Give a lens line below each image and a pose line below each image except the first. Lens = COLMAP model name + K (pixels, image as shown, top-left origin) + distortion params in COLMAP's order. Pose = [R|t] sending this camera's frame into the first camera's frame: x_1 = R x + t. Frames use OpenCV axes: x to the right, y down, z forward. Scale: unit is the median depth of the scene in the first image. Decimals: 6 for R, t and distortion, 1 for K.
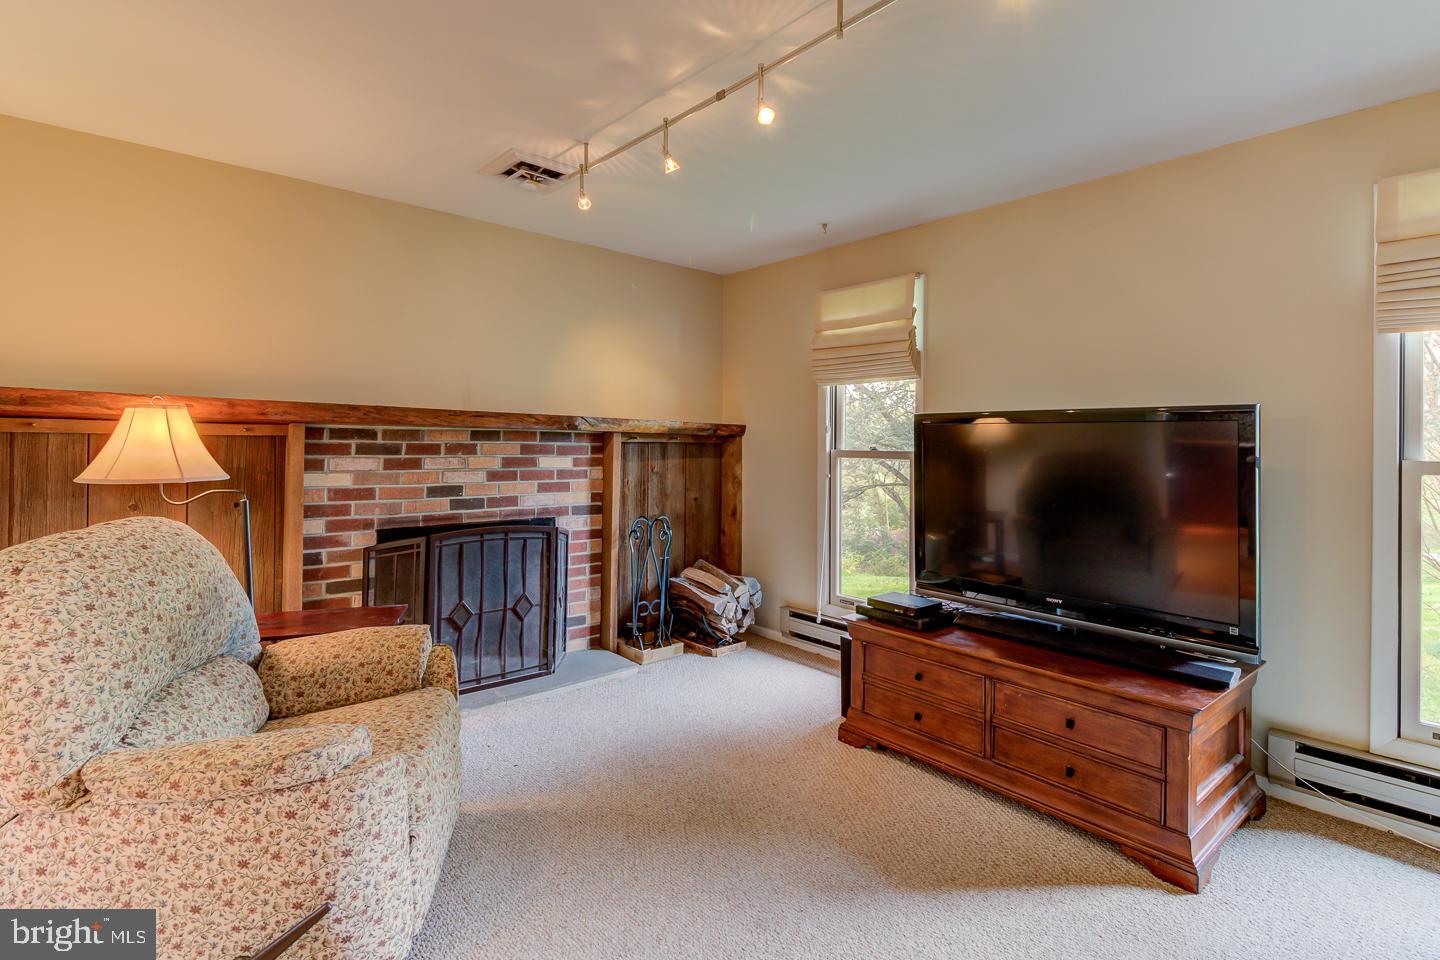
lens RADIAL K [[718.7, 0, 721.8], [0, 718.7, 441.7], [0, 0, 1]] dist [0.033307, -0.026305]
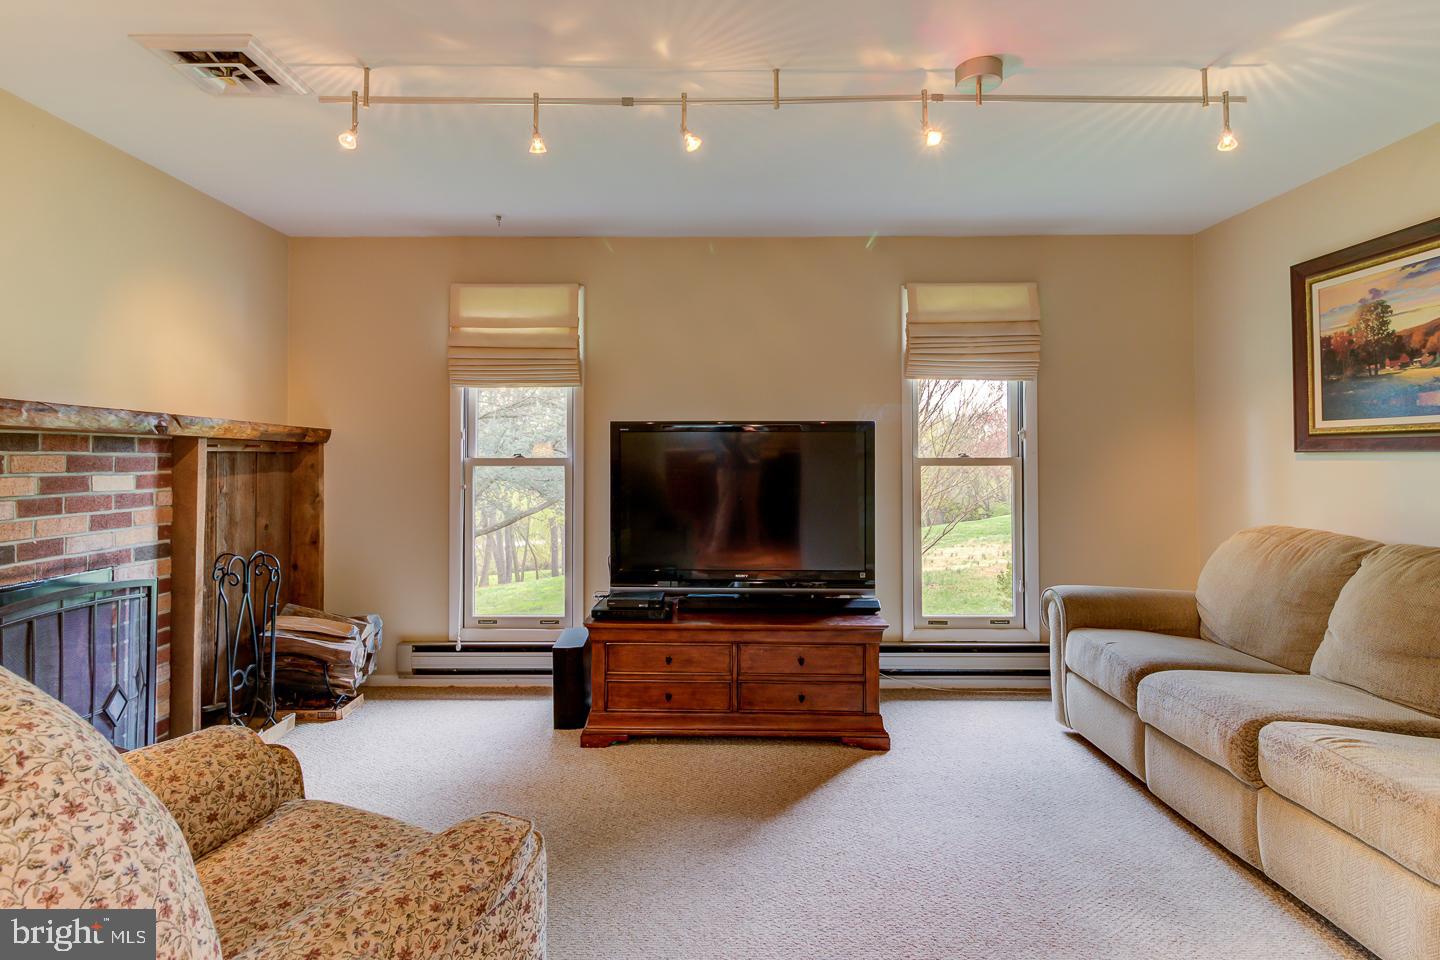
lens RADIAL K [[806.6, 0, 703.3], [0, 806.6, 440.8], [0, 0, 1]] dist [0.002121, -0.000183]
pose [[0.644072, 0.001516, 0.764964, -0.452921], [0.008541, 0.999921, -0.009173, 0.001672], [-0.764917, 0.012441, 0.644008, 0.117349]]
